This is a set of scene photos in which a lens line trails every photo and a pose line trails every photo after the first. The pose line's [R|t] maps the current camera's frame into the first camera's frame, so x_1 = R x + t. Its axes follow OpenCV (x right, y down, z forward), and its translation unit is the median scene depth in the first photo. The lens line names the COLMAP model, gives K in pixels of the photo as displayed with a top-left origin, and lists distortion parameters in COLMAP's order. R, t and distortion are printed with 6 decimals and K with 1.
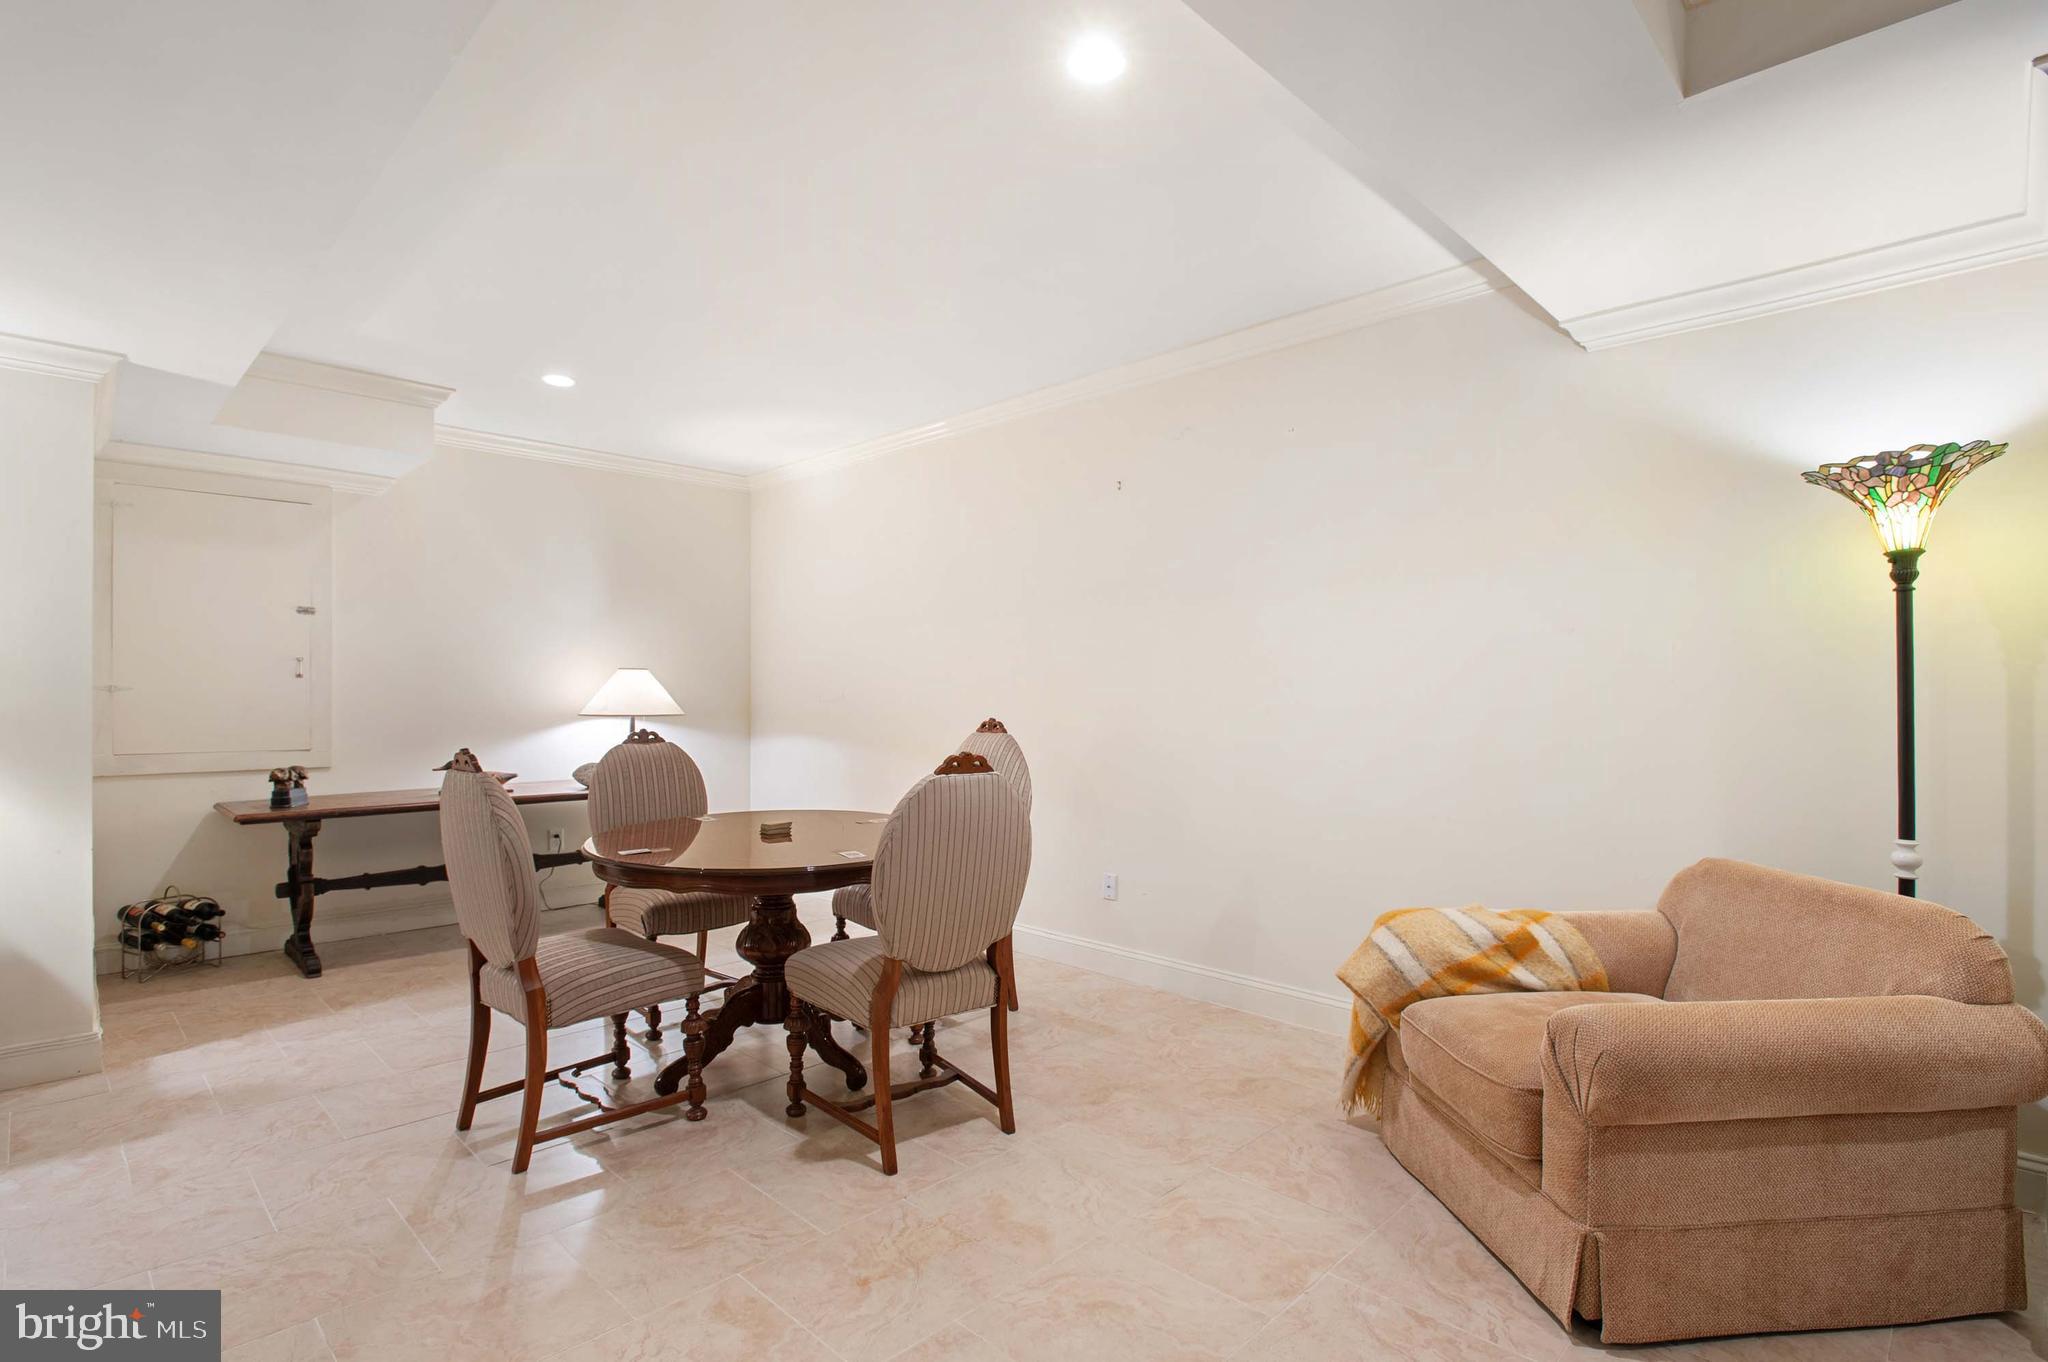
lens RADIAL K [[991.1, 0, 1023.8], [0, 991.1, 695.1], [0, 0, 1]] dist [-0.004319, -0.000754]
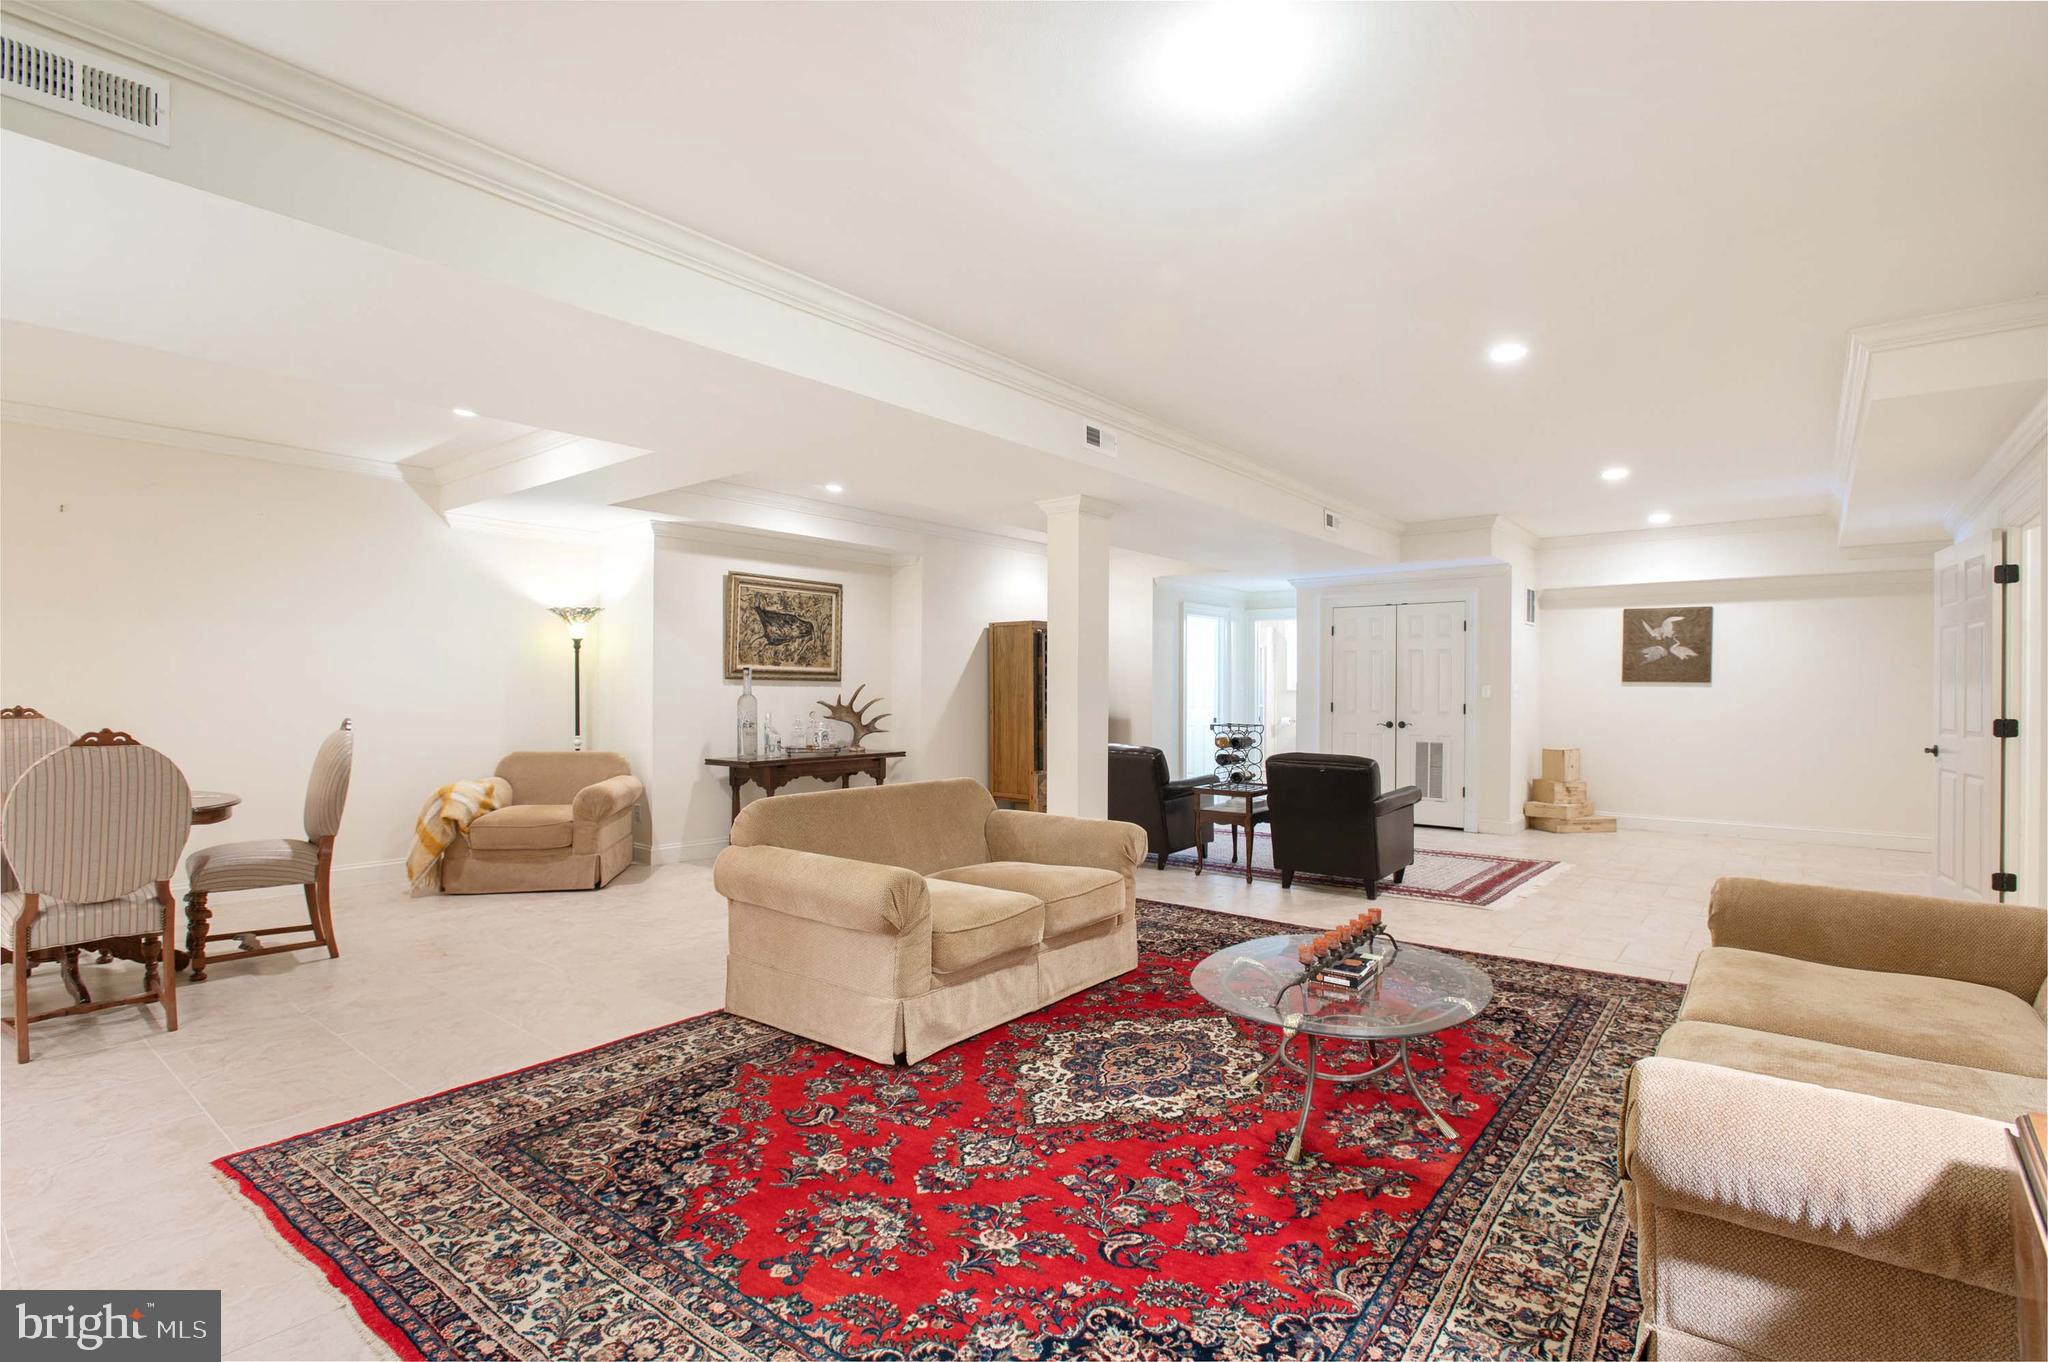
lens RADIAL K [[991.1, 0, 1023.8], [0, 991.1, 695.1], [0, 0, 1]] dist [-0.004319, -0.000754]
pose [[-0.109393, -0.002010, 0.993997, -1.400326], [-0.008679, 0.999962, 0.001067, 0.005251], [-0.993961, -0.008511, -0.109406, -0.012551]]
